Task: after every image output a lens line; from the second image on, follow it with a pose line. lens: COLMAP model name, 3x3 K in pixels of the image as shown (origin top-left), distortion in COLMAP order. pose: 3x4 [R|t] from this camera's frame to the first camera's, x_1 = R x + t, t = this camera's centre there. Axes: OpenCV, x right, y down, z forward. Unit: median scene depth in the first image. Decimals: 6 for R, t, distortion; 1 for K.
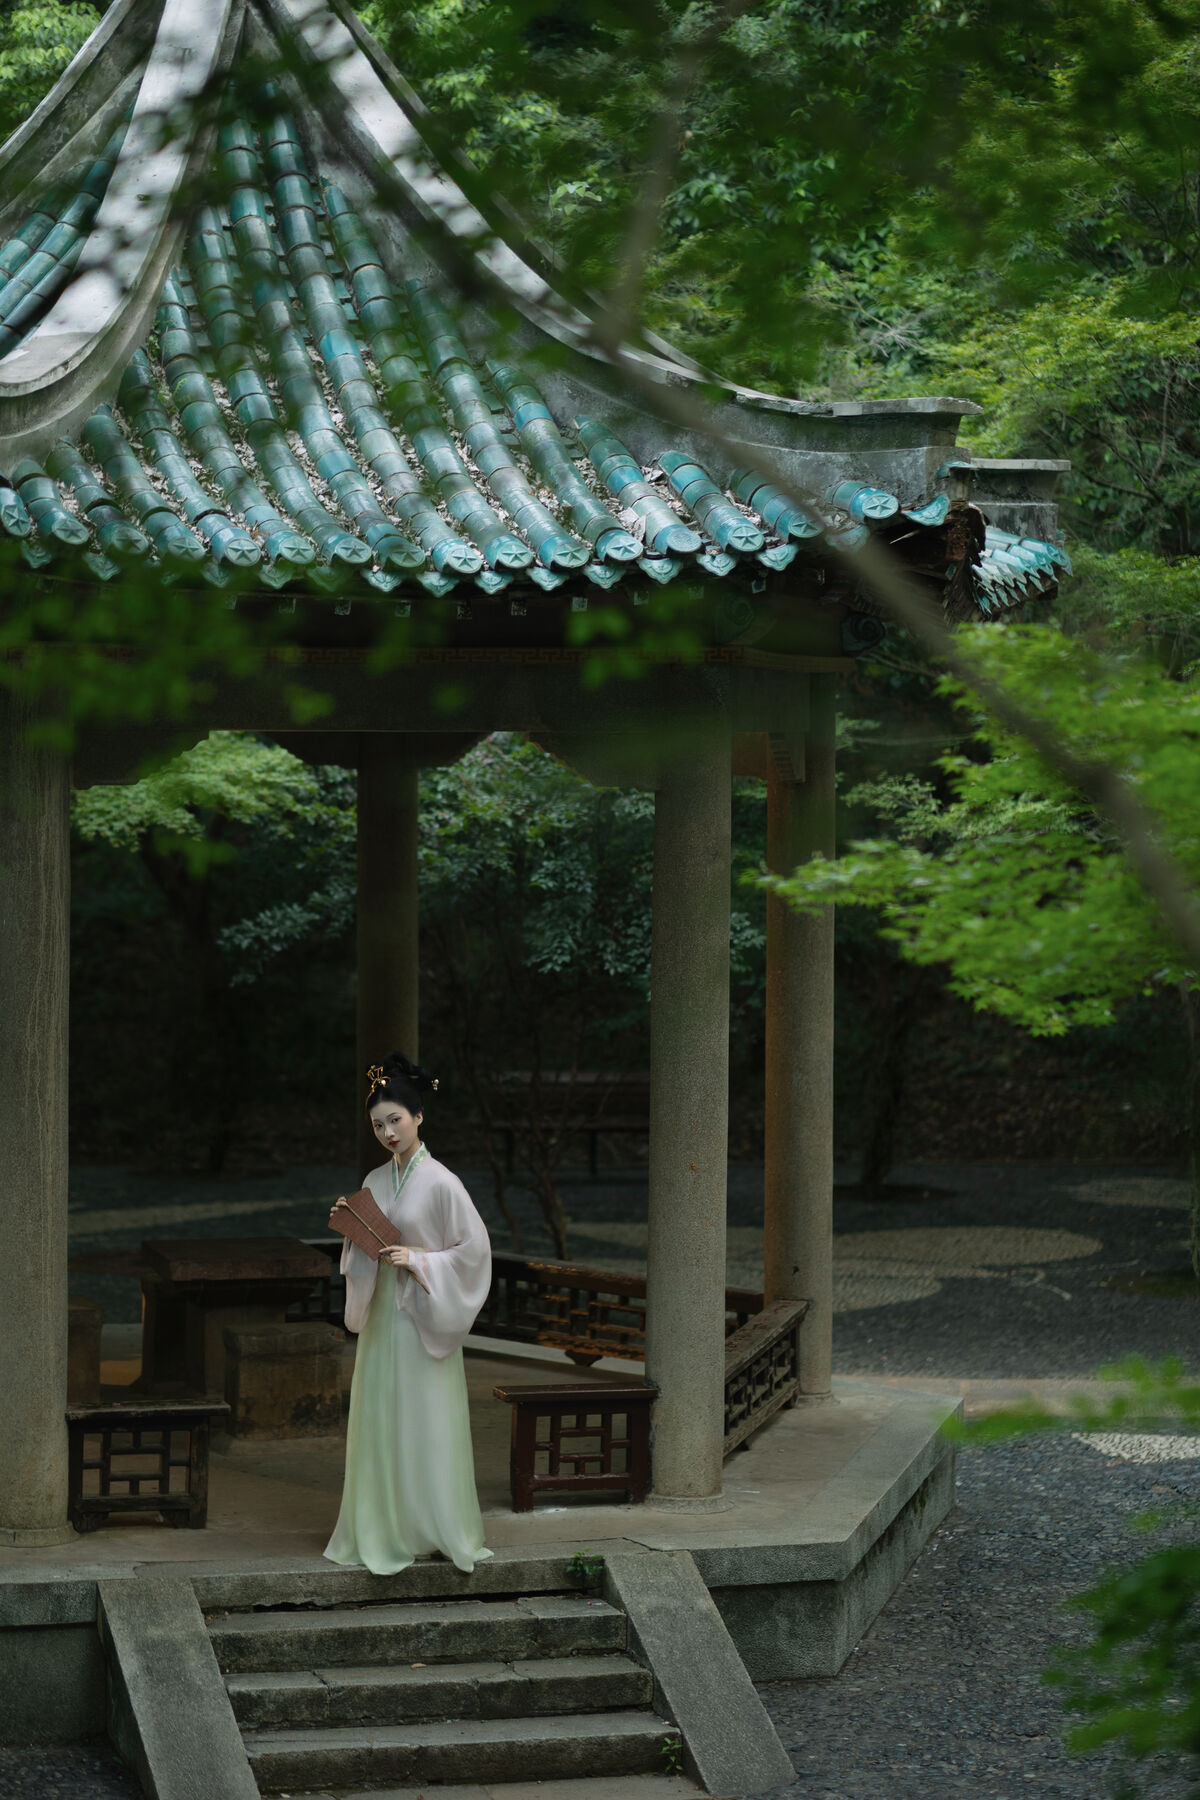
lens RADIAL K [[4185.8, 0, 344.5], [0, 4185.8, 899.7], [0, 0, 1]] dist [0.617236, -16.049405]
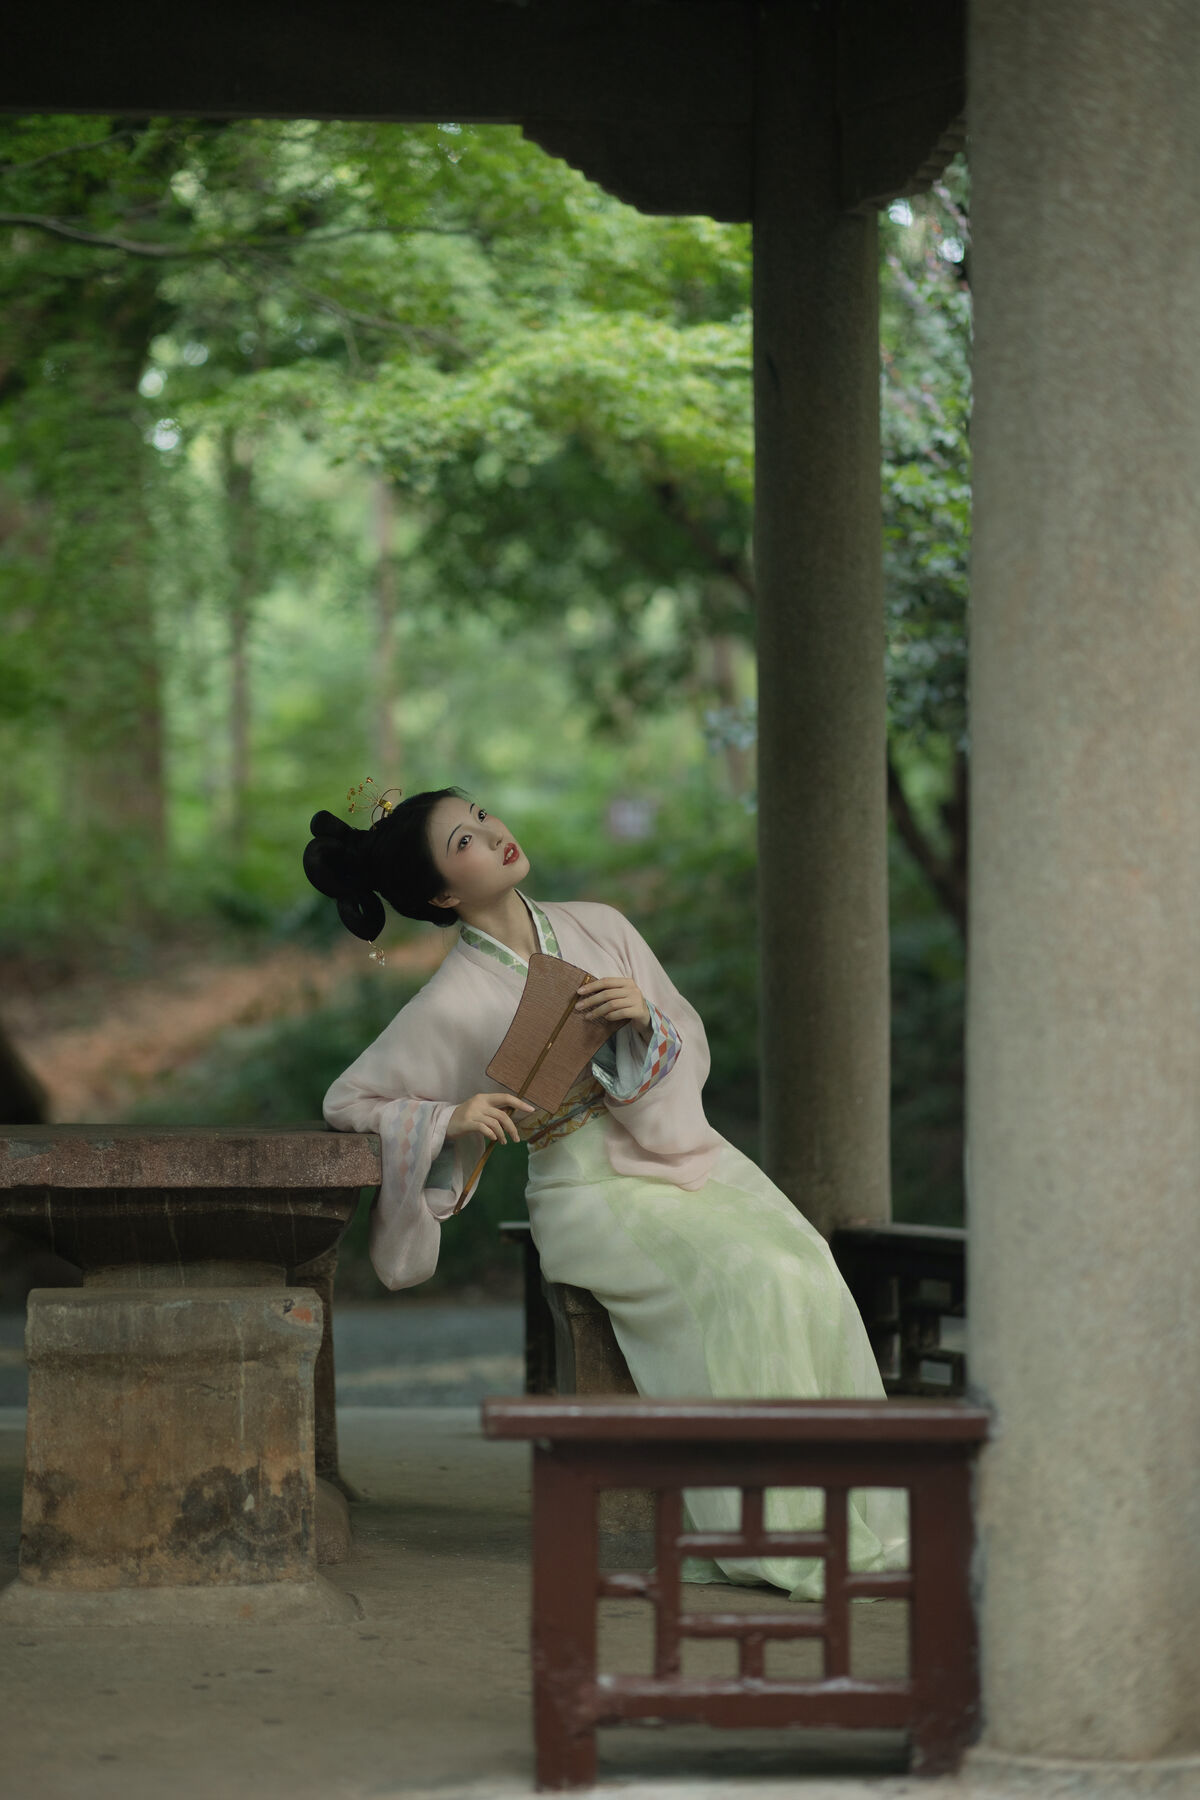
lens RADIAL K [[4274.5, 0, 681.2], [0, 4274.5, 852.2], [0, 0, 1]] dist [0.021000, -0.234061]
pose [[0.976834, -0.015826, -0.213412, 0.125674], [-0.002151, 0.996485, -0.083741, 0.104902], [0.213988, 0.082260, 0.973367, 0.702136]]
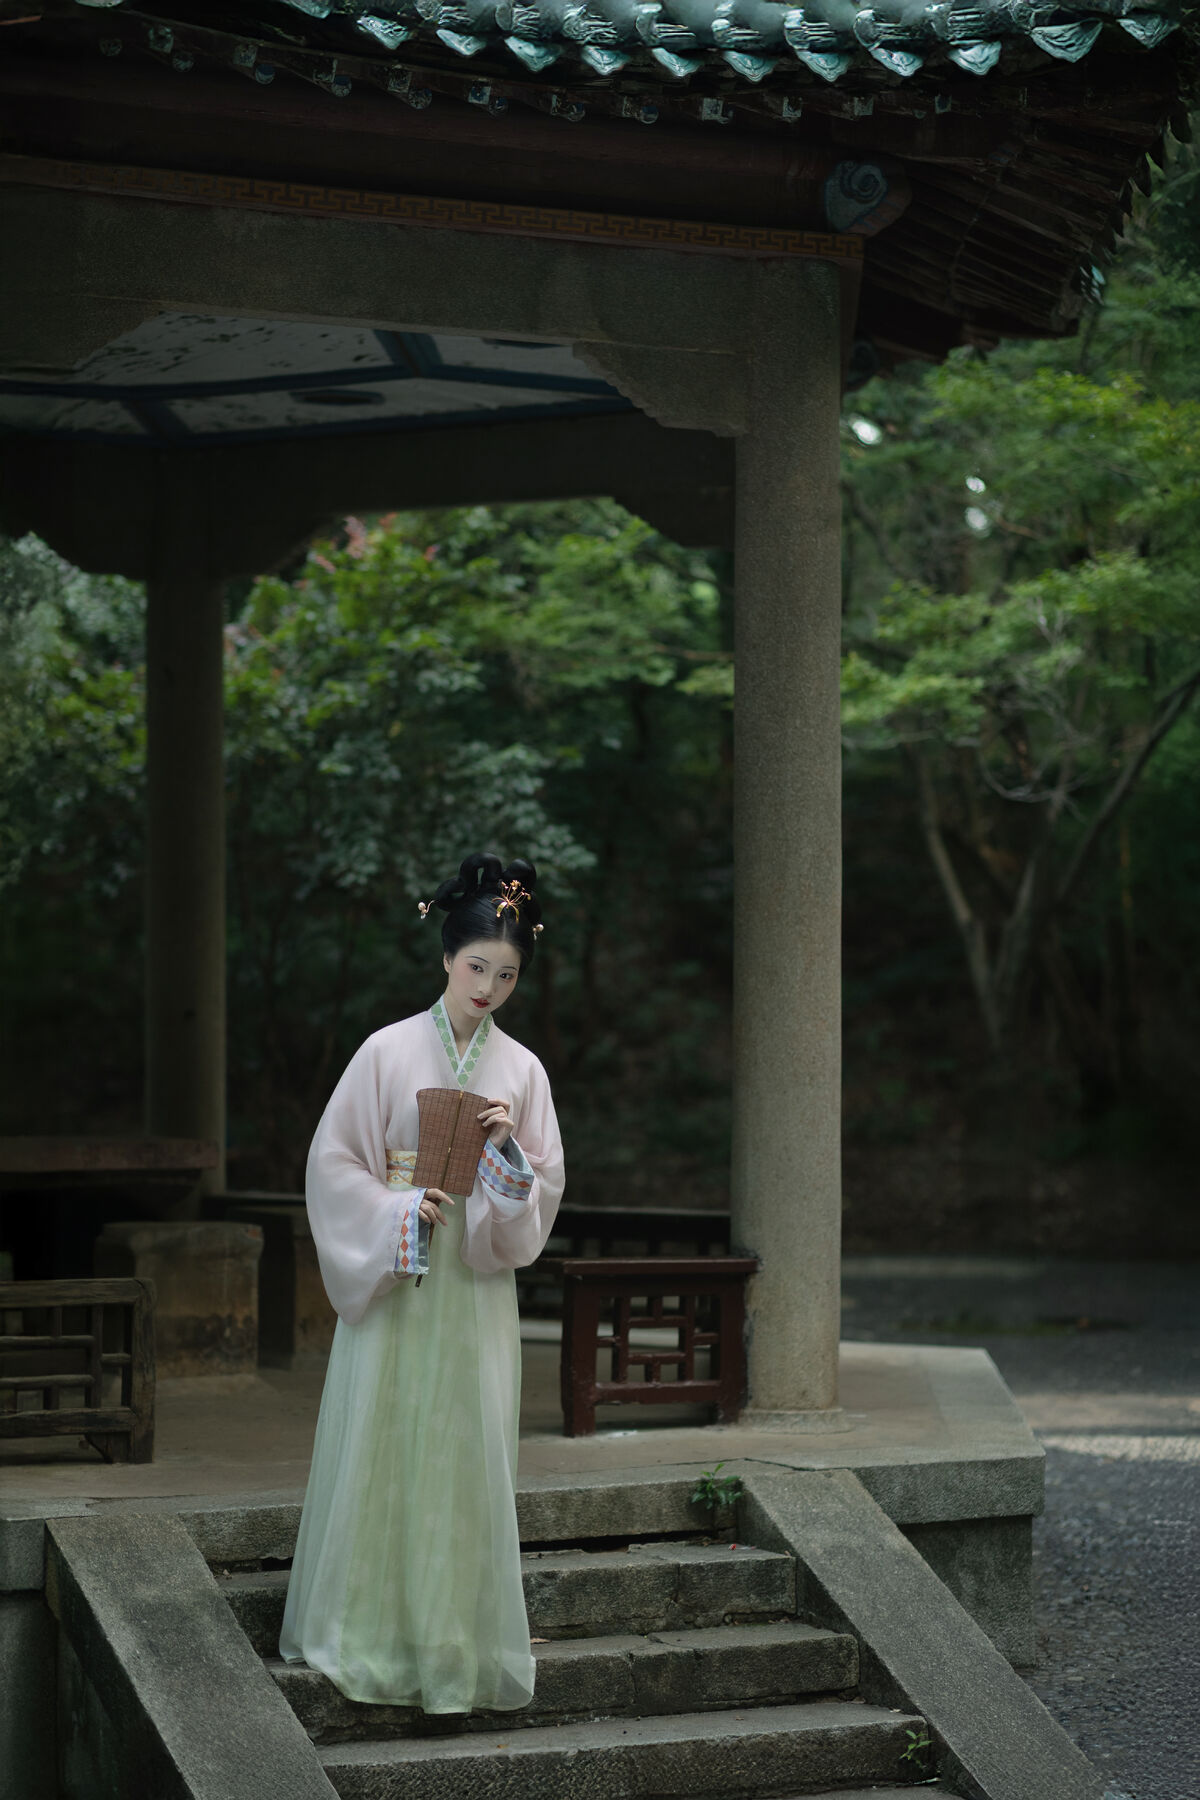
lens RADIAL K [[4013.6, 0, 603.0], [0, 4013.6, 823.0], [0, 0, 1]] dist [0.047110, 0.295495]
pose [[0.972281, 0.004100, 0.233778, -0.116068], [0.016377, 0.996196, -0.085587, 0.103853], [-0.233240, 0.087043, 0.968516, 0.346656]]
